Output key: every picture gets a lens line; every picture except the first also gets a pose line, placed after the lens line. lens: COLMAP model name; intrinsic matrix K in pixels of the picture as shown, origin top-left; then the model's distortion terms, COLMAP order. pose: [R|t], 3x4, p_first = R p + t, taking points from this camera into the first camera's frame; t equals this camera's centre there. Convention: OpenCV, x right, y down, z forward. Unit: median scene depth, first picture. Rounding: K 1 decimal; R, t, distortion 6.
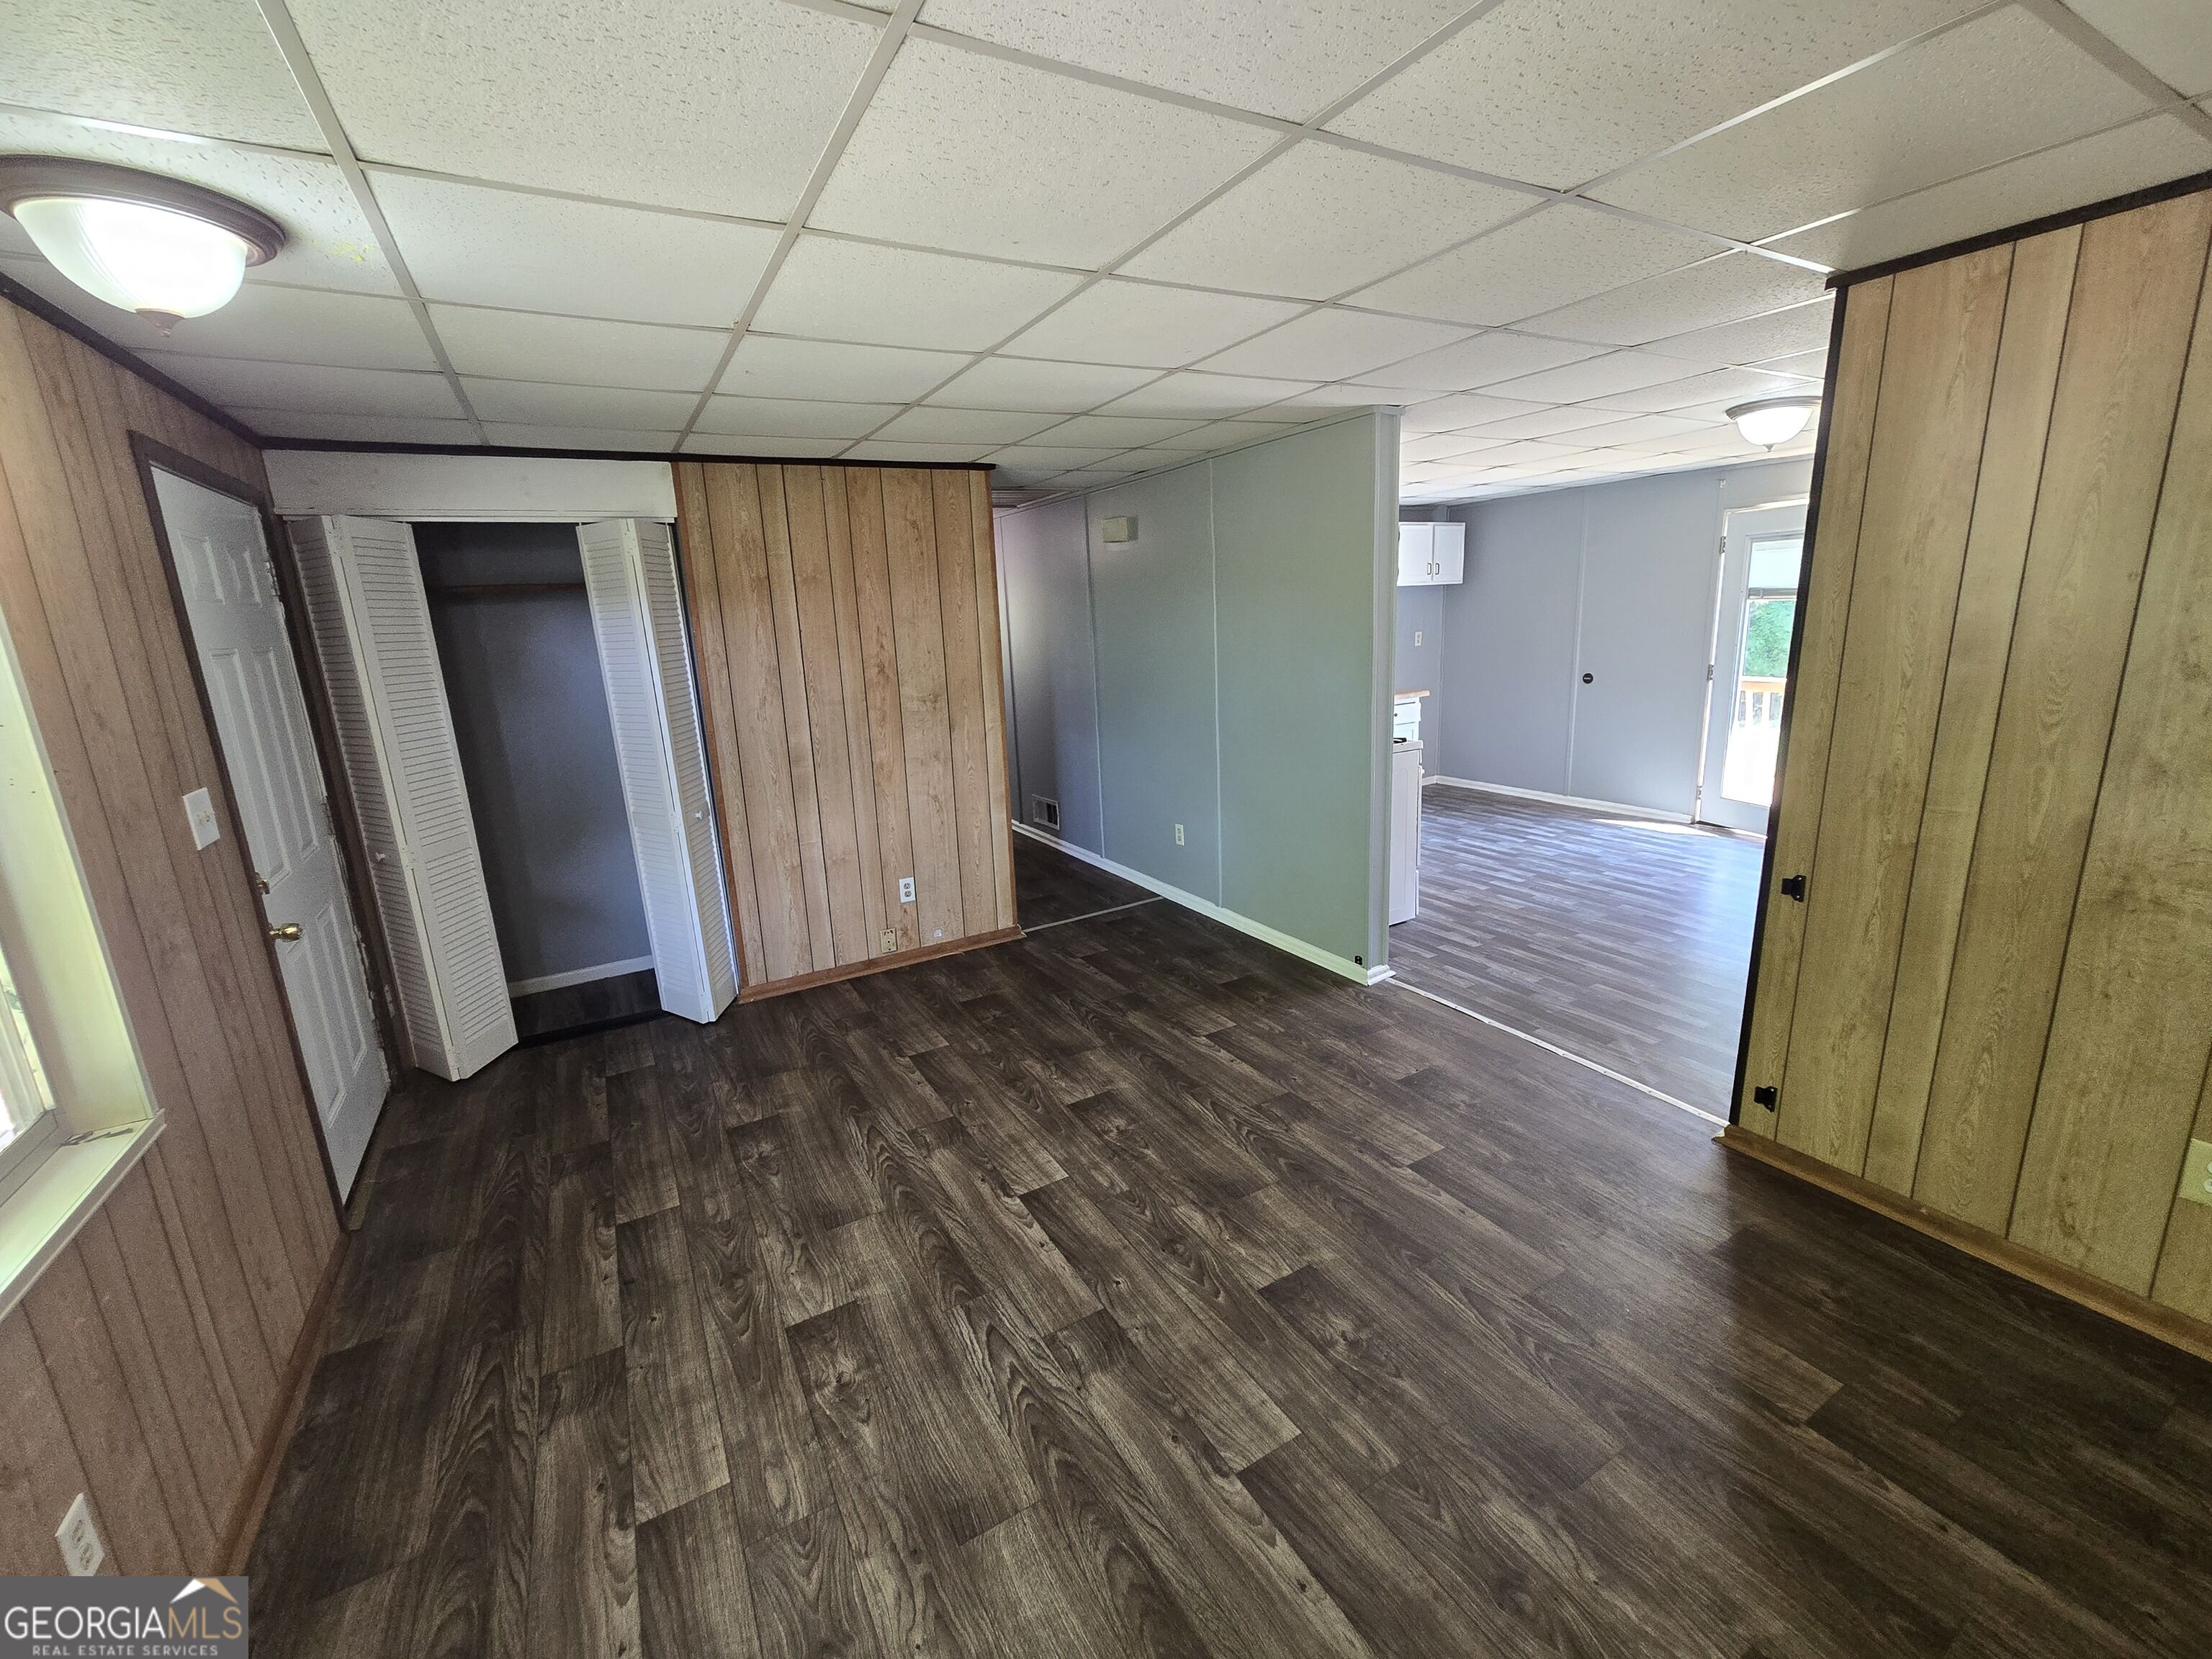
lens RADIAL K [[908.5, 0, 1106.0], [0, 908.5, 829.5], [0, 0, 1]] dist [-0.001084, 0.000937]
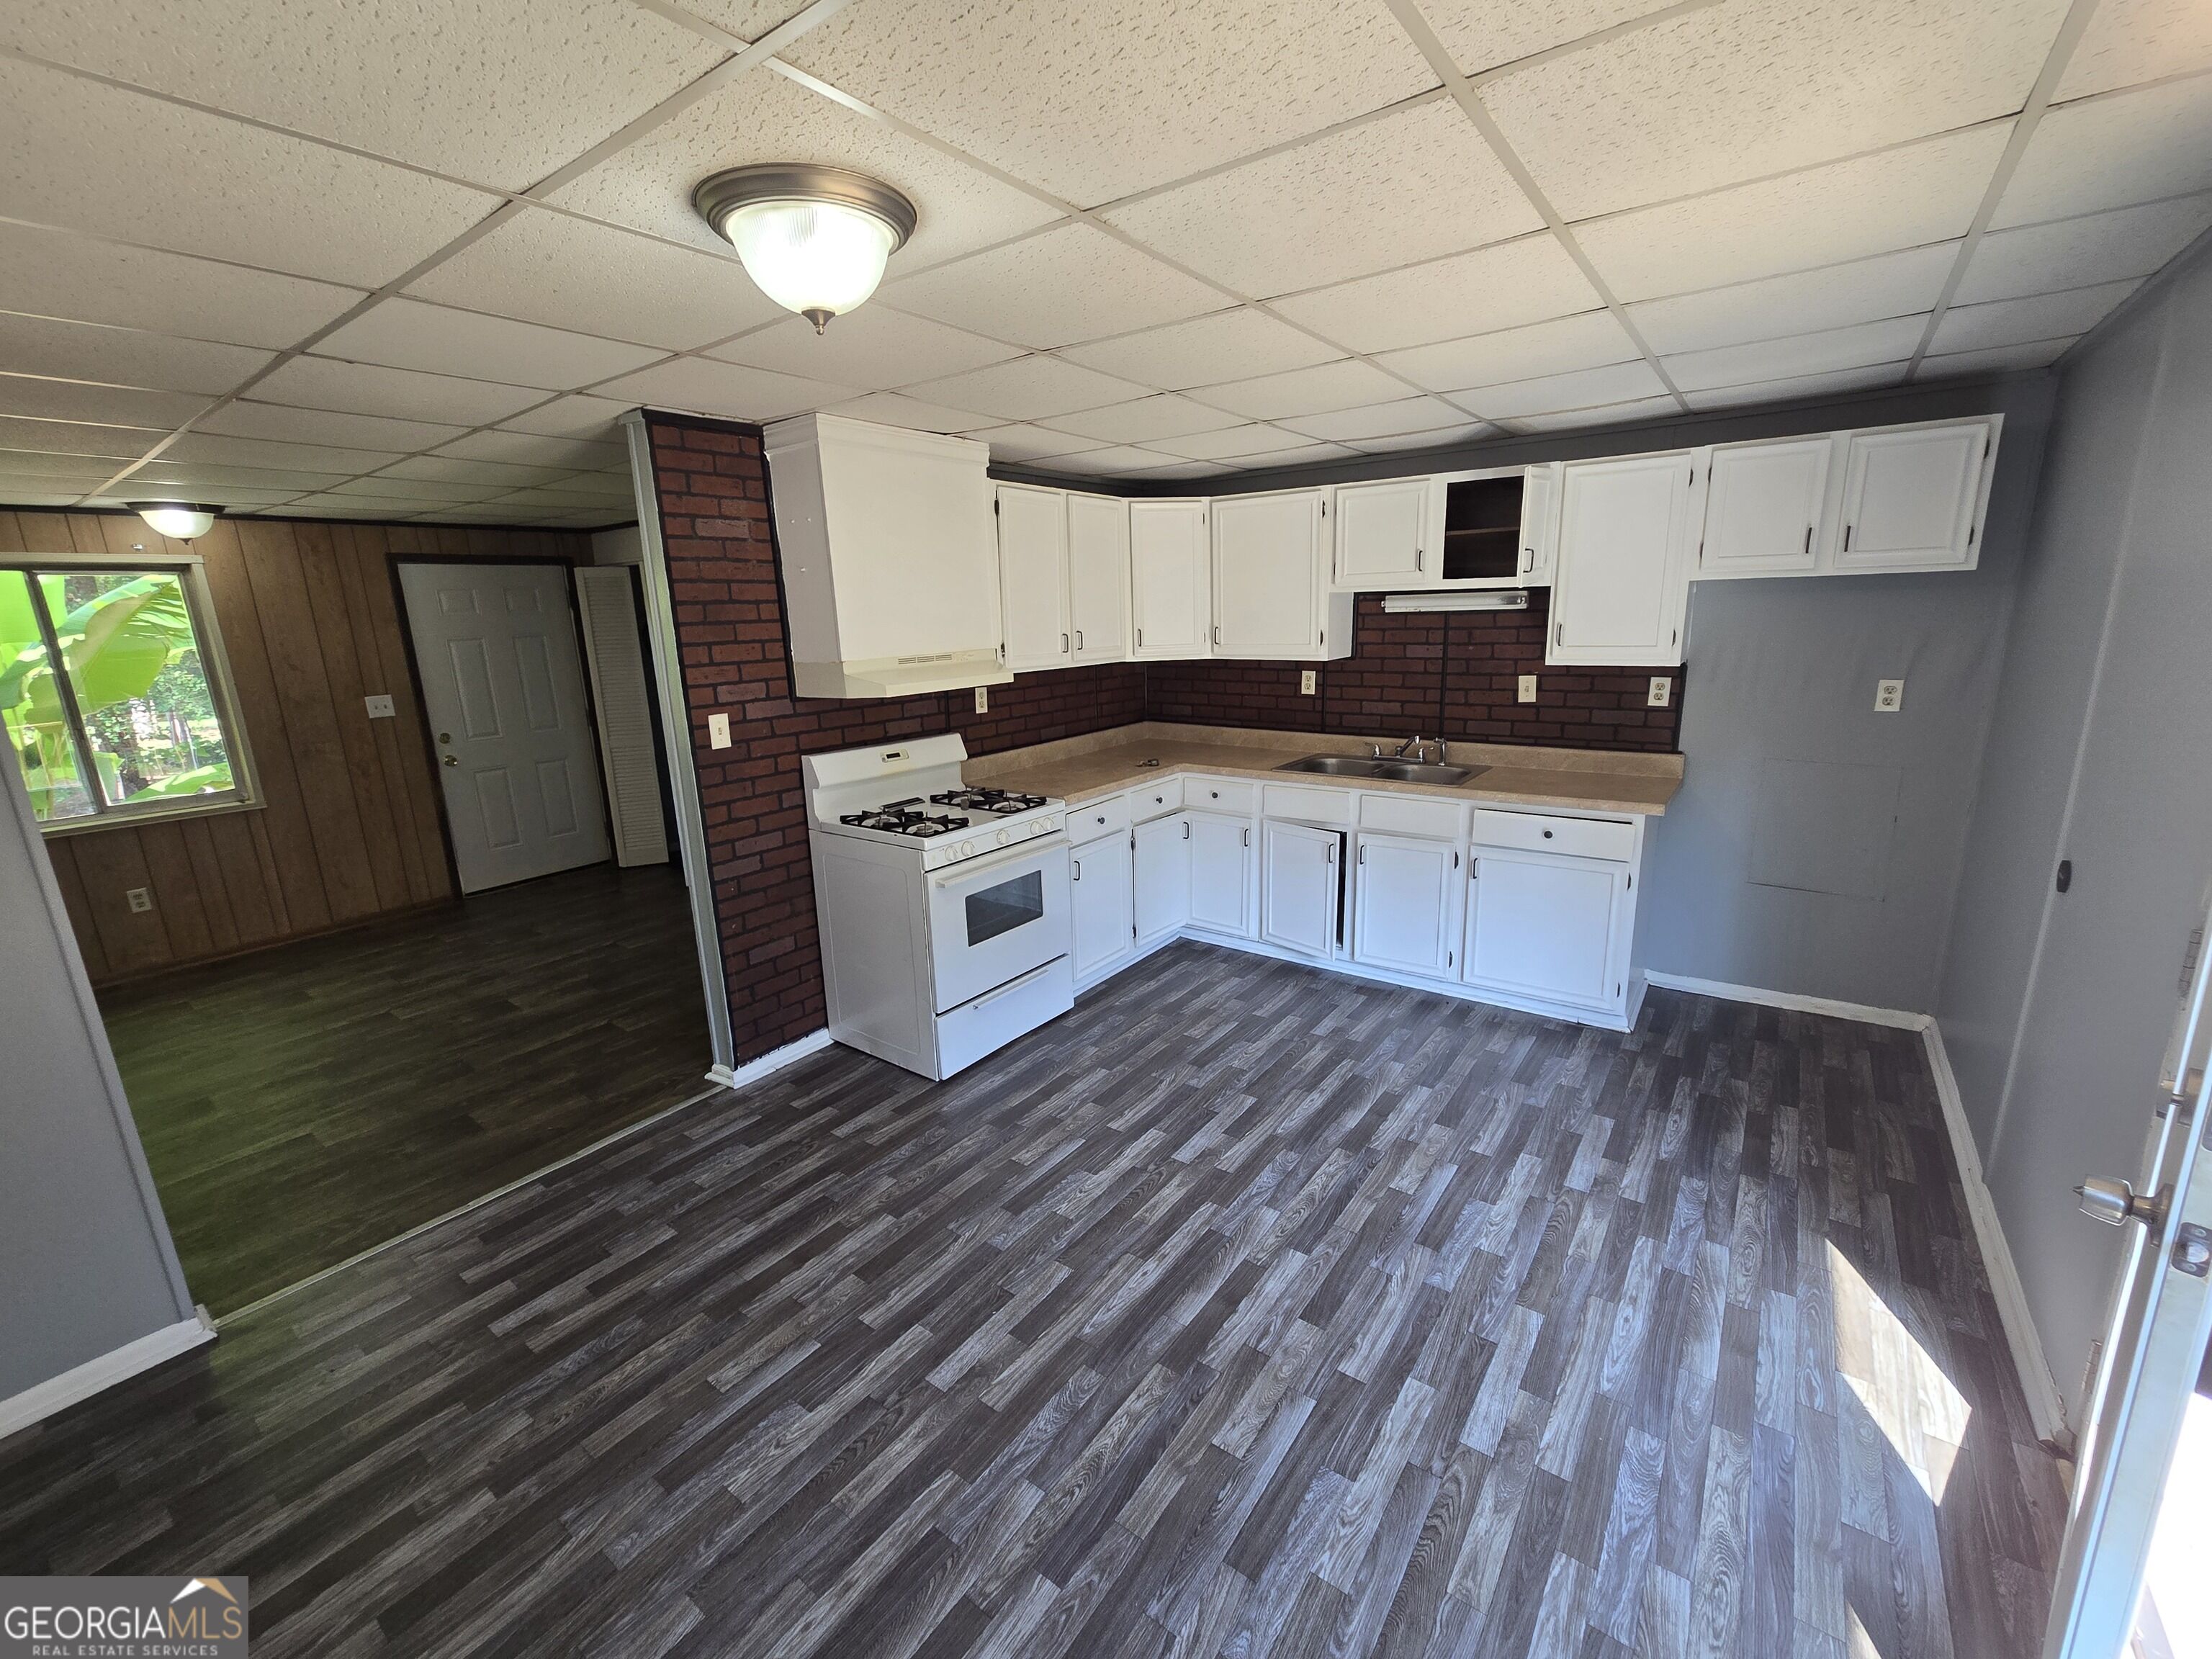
lens RADIAL K [[908.5, 0, 1106.0], [0, 908.5, 829.5], [0, 0, 1]] dist [-0.001084, 0.000937]
pose [[0.402039, 0.250291, -0.880749, 0.906620], [-0.199899, 0.962702, 0.182332, -0.232751], [0.893535, 0.102756, 0.437077, 0.733700]]
